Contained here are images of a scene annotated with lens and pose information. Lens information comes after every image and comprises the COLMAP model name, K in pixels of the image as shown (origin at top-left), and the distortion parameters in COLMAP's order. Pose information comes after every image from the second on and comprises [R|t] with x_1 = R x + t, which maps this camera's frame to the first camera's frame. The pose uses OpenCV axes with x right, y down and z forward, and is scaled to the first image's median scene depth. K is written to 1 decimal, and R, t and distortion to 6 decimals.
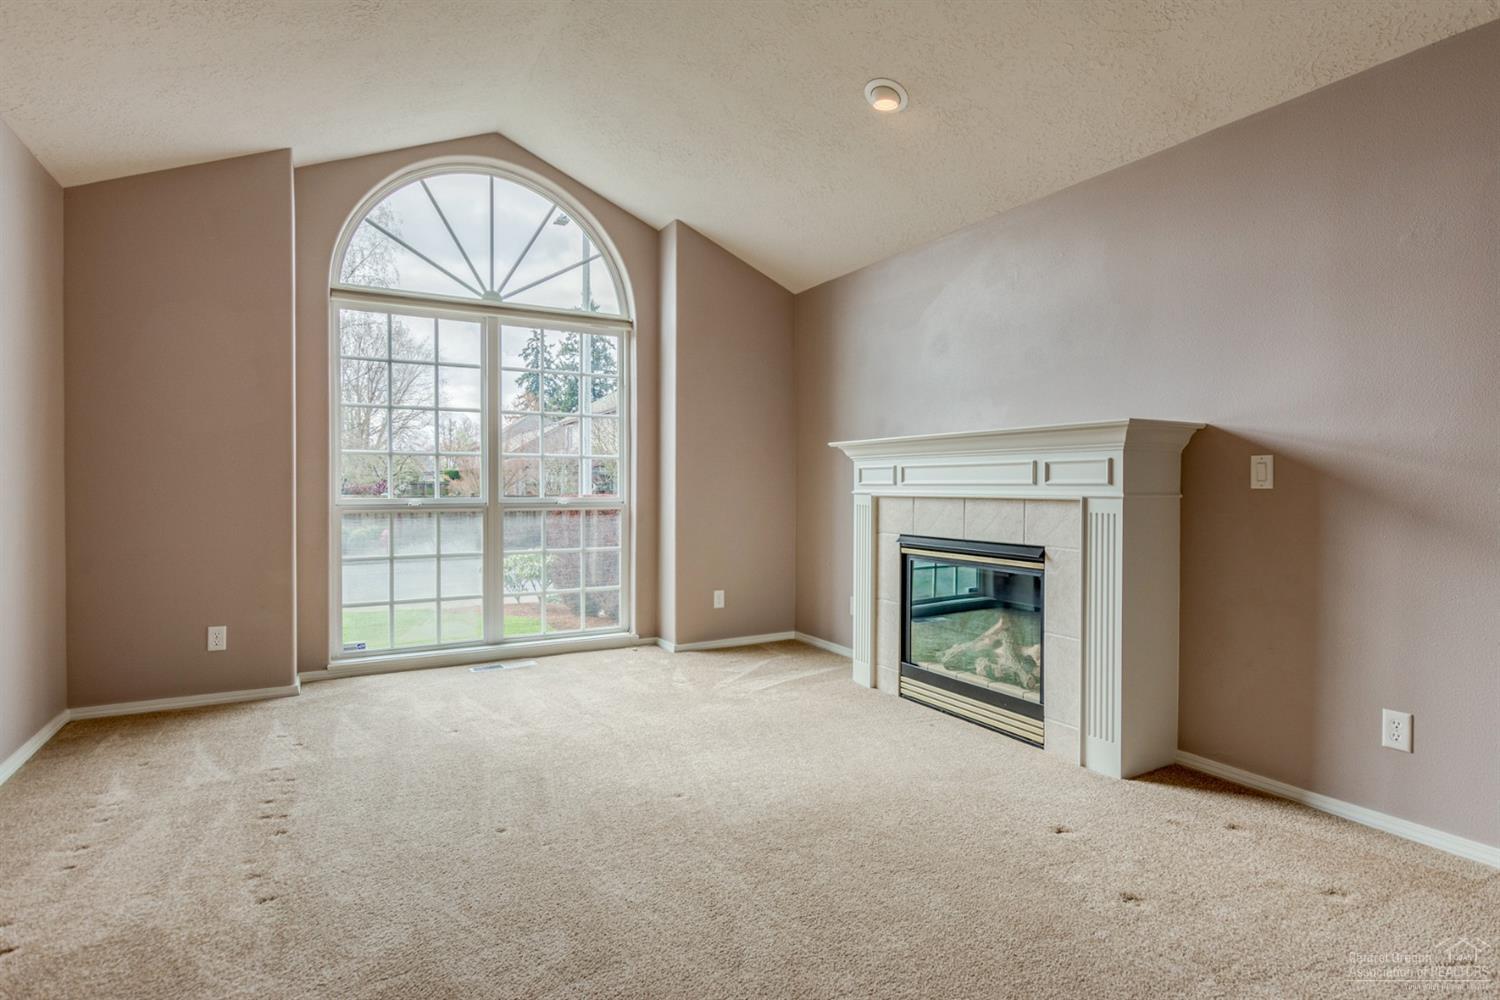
lens RADIAL K [[782.9, 0, 750.8], [0, 782.9, 497.1], [0, 0, 1]] dist [-0.000662, -0.001596]
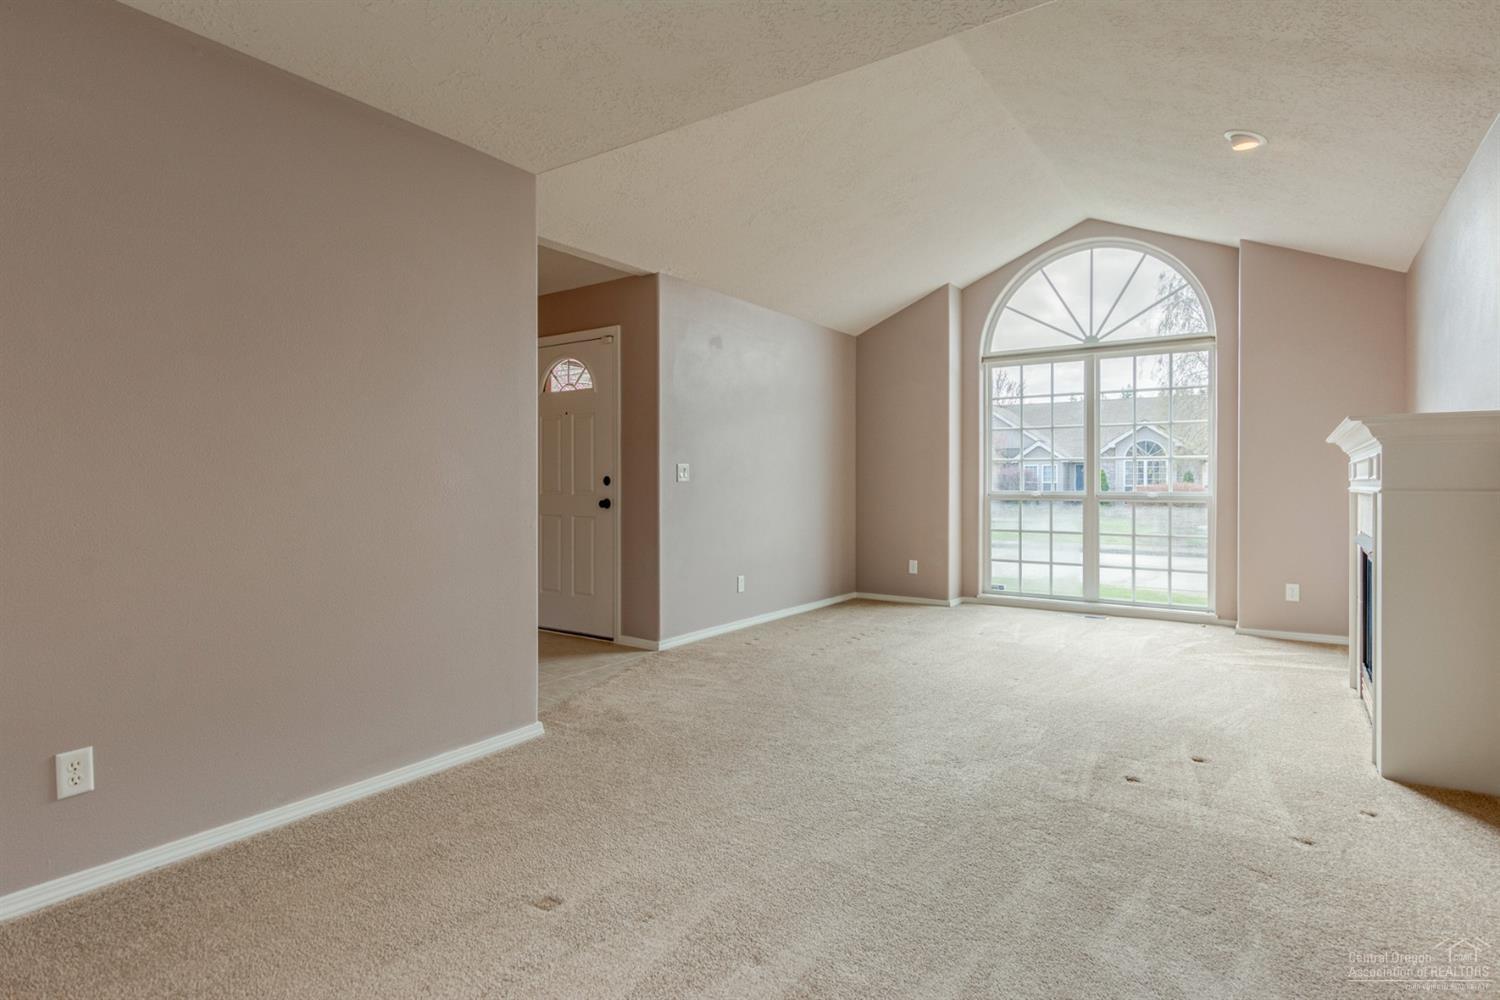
lens RADIAL K [[782.9, 0, 749.1], [0, 782.9, 491.4], [0, 0, 1]] dist [-0.000662, -0.001596]
pose [[0.429653, 0.010064, -0.902938, 0.637210], [-0.012148, 0.999912, 0.005364, 0.001190], [0.902912, 0.008664, 0.429737, -0.095053]]
